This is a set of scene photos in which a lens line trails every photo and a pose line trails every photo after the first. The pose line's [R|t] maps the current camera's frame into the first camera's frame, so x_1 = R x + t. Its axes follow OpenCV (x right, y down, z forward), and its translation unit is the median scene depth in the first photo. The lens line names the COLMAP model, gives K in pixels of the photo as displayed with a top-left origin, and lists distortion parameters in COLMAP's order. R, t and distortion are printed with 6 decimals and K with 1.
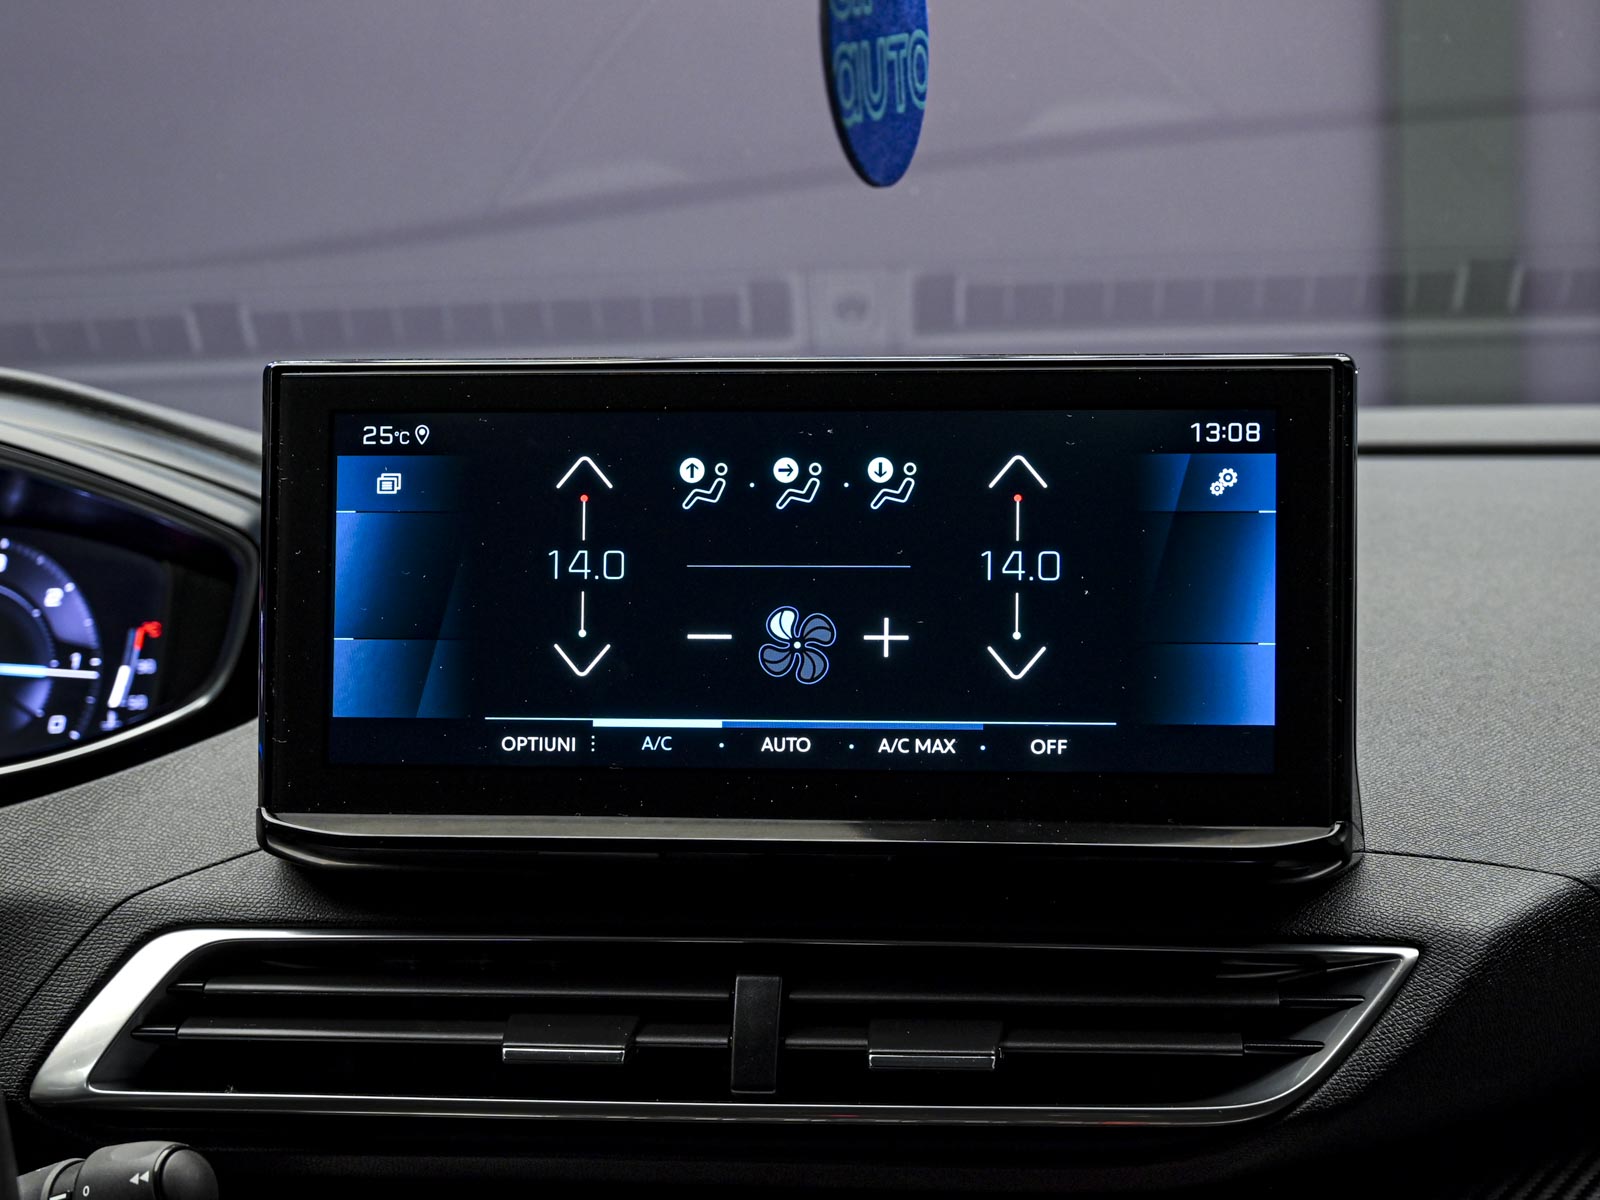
lens RADIAL K [[2528.4, 0, 800.0], [0, 2528.4, 600.0], [0, 0, 1]] dist [-0.107891, 1.455851]
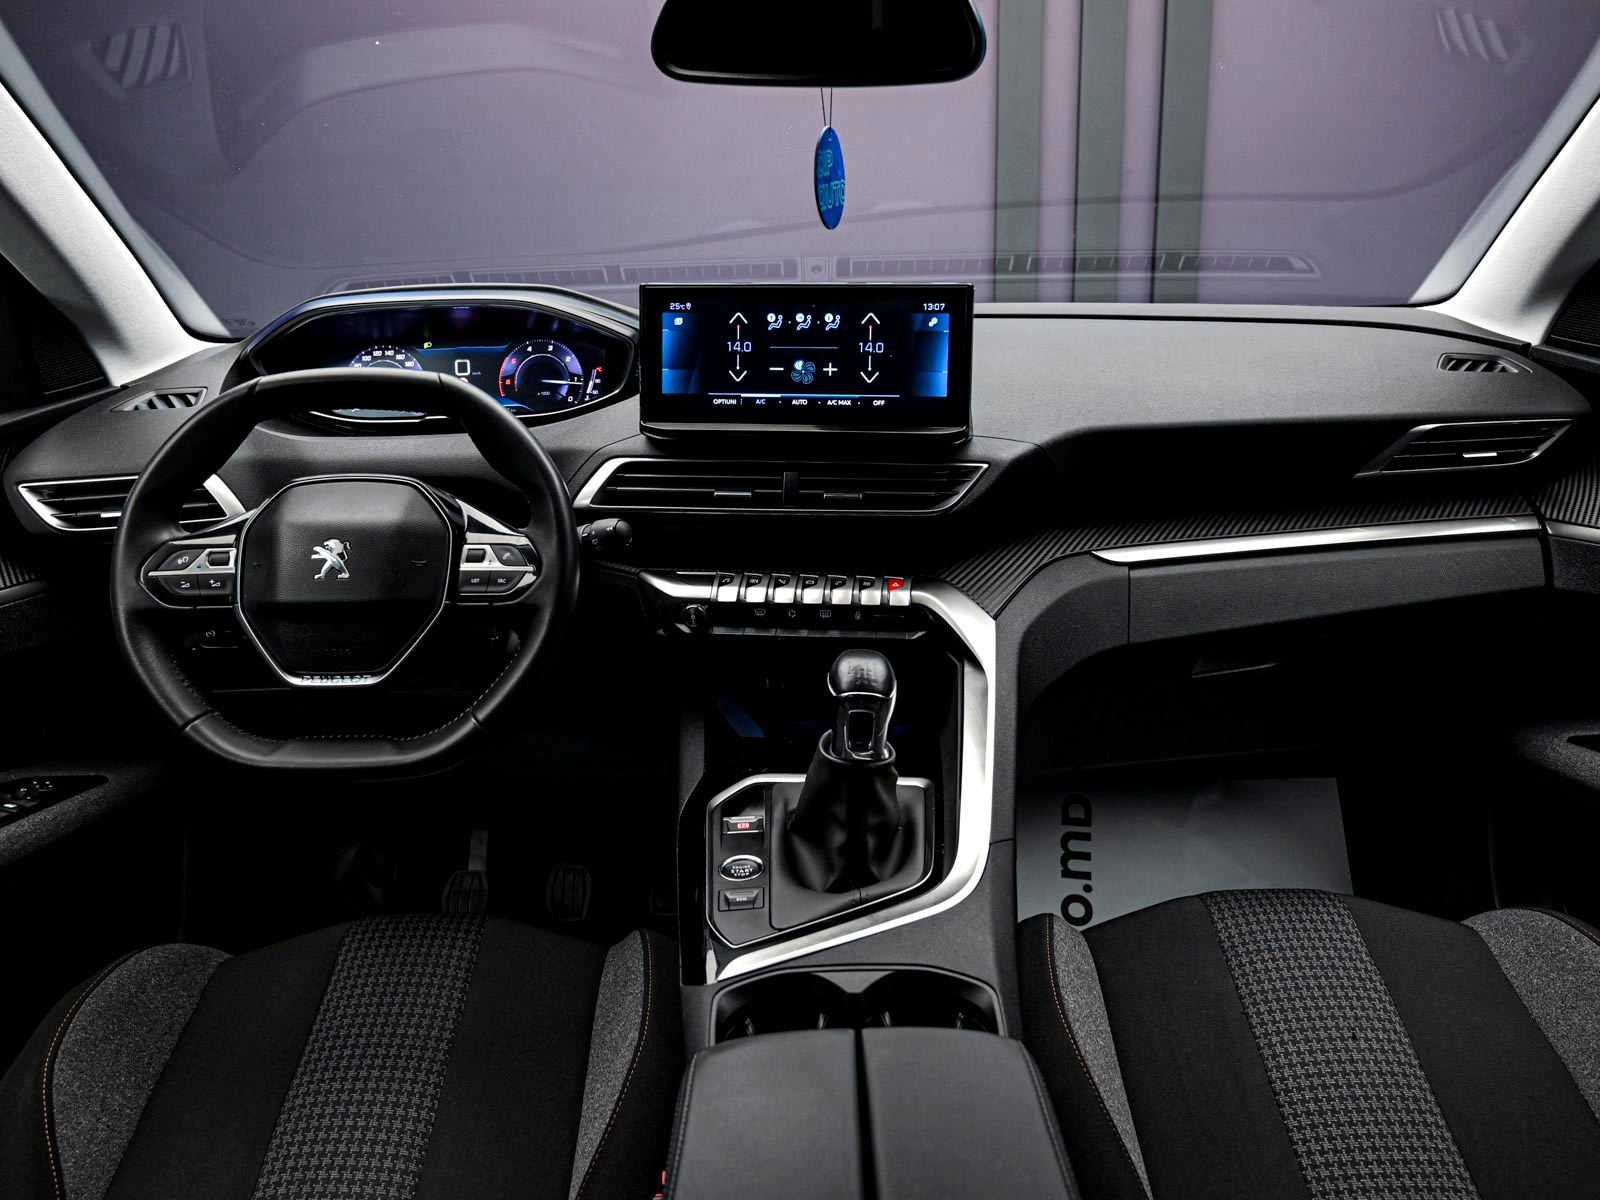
lens RADIAL K [[1274.7, 0, 771.0], [0, 1274.7, 598.0], [0, 0, 1]] dist [-0.001342, -0.000041]
pose [[0.999647, 0.000961, 0.026553, -0.086744], [-0.004139, 0.992781, 0.119869, 0.111457], [-0.026246, -0.119937, 0.992435, -0.683361]]
